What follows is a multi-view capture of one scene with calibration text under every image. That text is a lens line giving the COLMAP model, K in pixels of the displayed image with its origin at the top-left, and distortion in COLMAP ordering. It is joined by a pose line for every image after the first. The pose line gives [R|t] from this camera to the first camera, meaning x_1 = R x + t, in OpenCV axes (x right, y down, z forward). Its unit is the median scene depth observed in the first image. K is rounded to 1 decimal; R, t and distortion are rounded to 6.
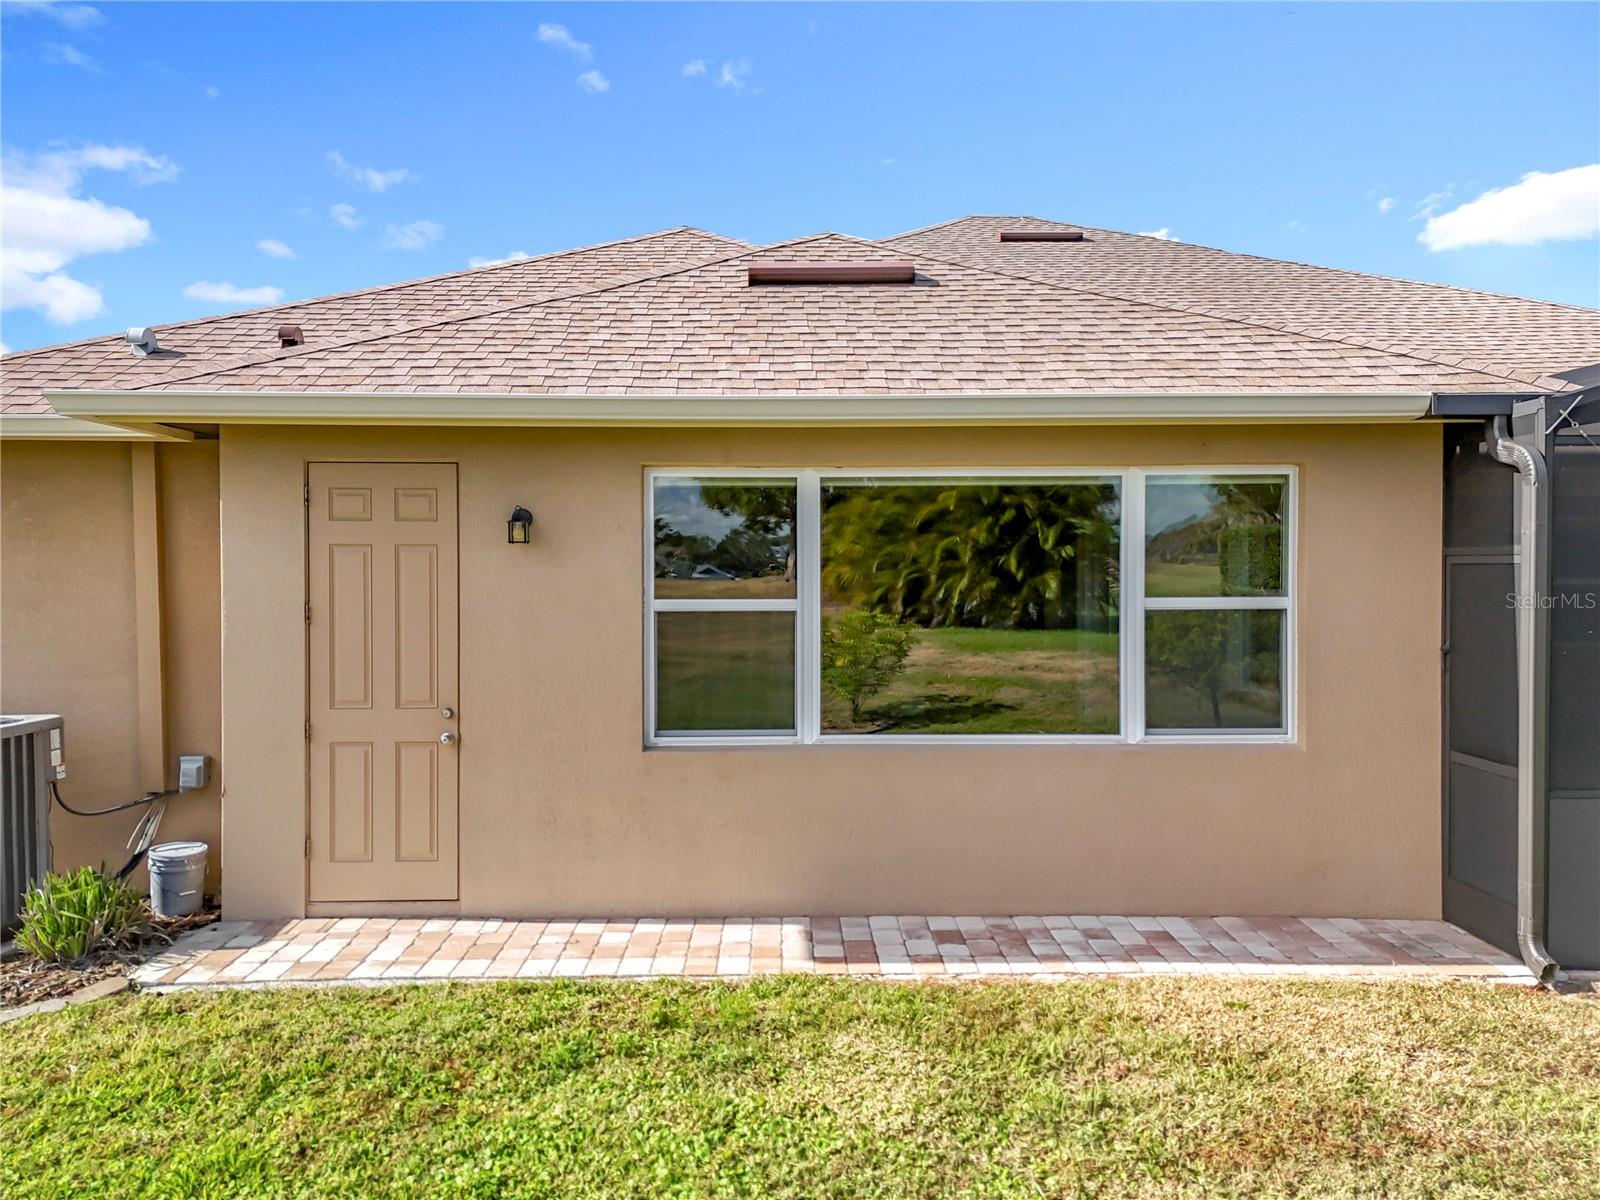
lens RADIAL K [[1156.0, 0, 800.0], [0, 1156.0, 600.0], [0, 0, 1]] dist [0.004287, 0.002988]
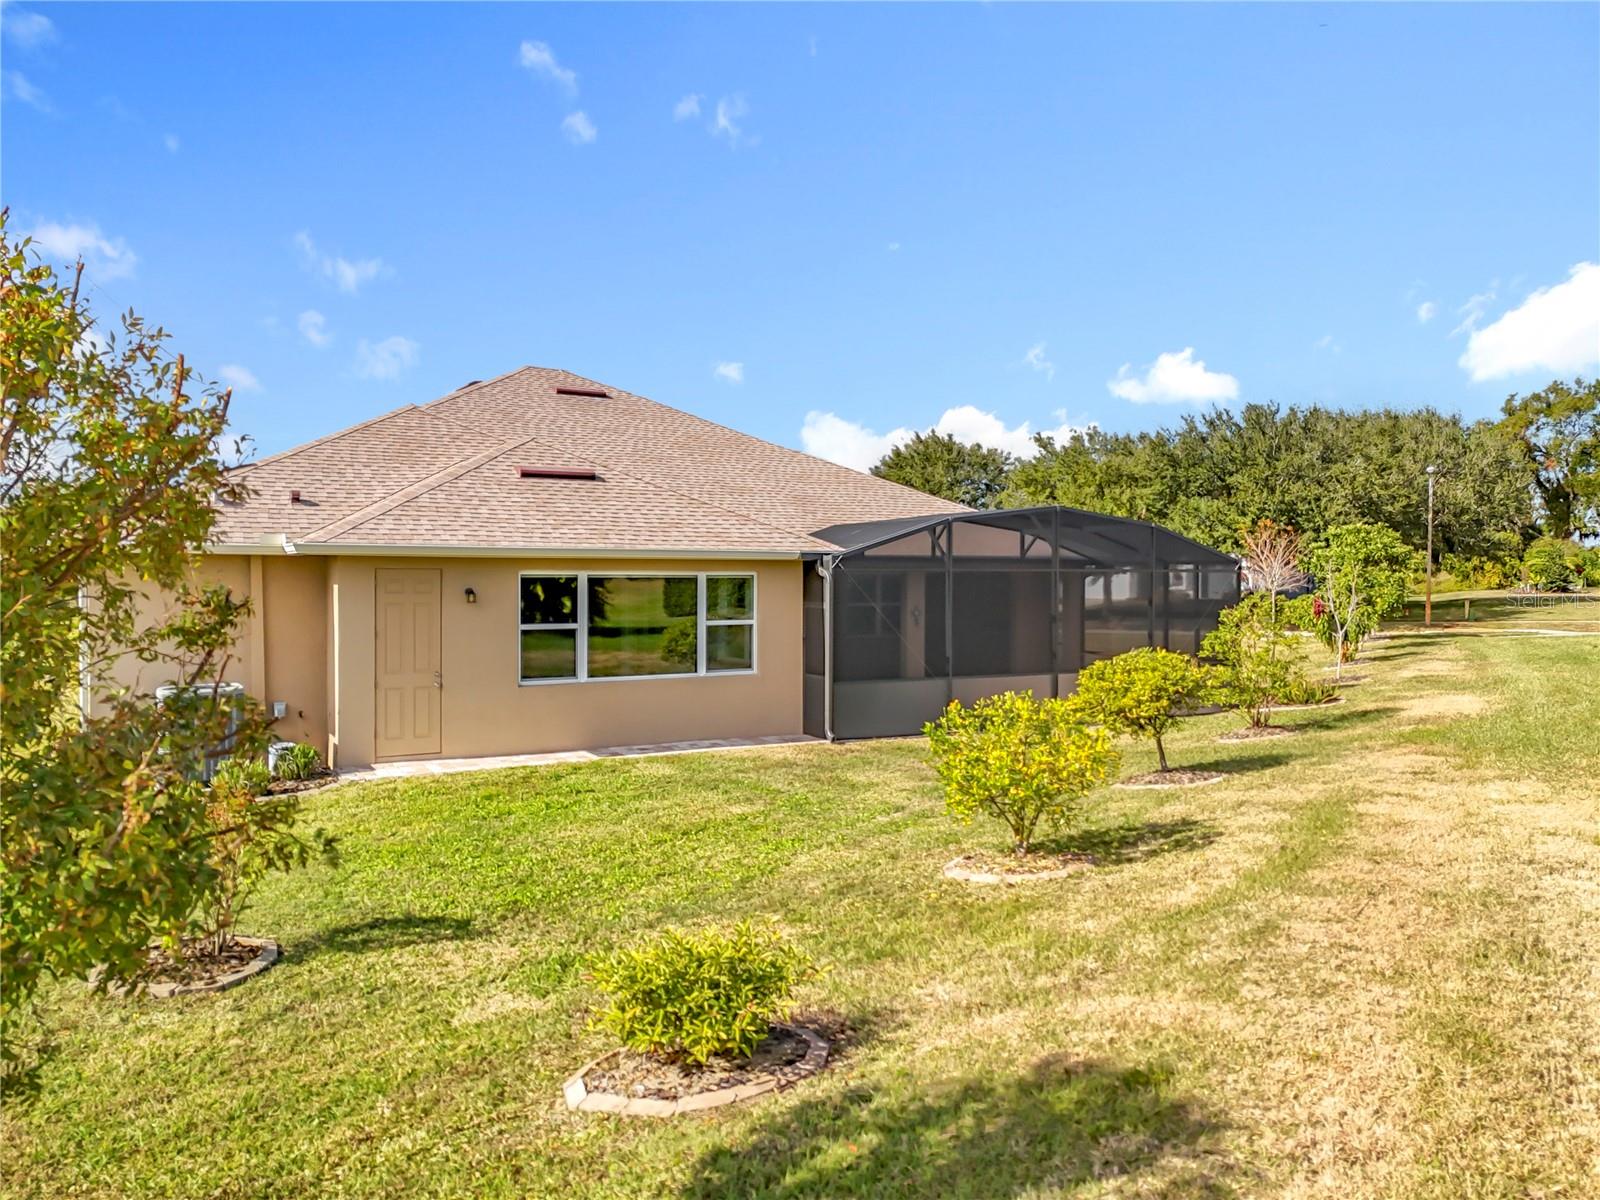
lens RADIAL K [[1156.0, 0, 800.0], [0, 1156.0, 600.0], [0, 0, 1]] dist [0.004287, 0.002988]
pose [[0.870245, -0.006849, 0.492572, -0.824453], [0.008034, 0.999968, -0.000290, -0.048351], [-0.492555, 0.004209, 0.870271, -1.423627]]
